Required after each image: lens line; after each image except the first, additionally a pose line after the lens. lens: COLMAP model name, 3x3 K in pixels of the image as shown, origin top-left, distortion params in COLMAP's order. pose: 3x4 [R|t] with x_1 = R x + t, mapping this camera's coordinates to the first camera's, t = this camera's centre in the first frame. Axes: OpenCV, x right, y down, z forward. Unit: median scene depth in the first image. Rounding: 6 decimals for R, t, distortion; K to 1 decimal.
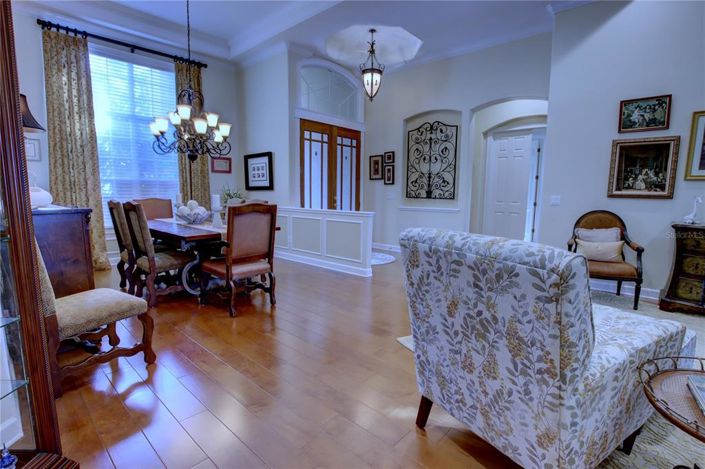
lens RADIAL K [[337.6, 0, 357.1], [0, 337.6, 232.6], [0, 0, 1]] dist [-0.029867, 0.002411]
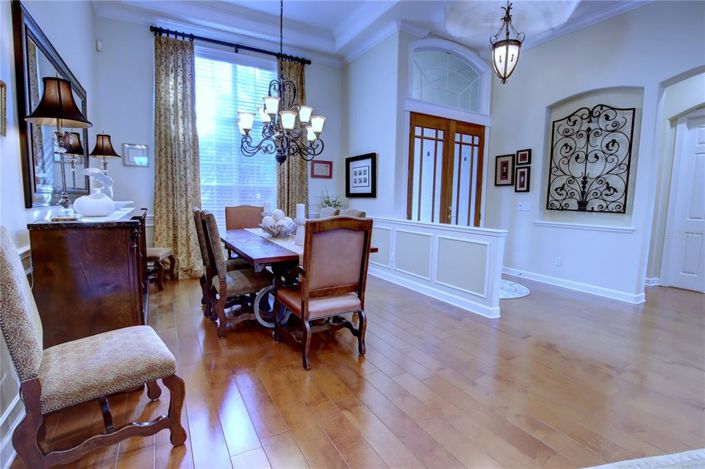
lens RADIAL K [[337.6, 0, 352.9], [0, 337.6, 231.9], [0, 0, 1]] dist [-0.029867, 0.002411]
pose [[0.946787, 0.040776, -0.319267, -0.030027], [-0.047633, 0.998771, -0.013694, -0.028490], [0.318316, 0.028172, 0.947566, 0.195532]]
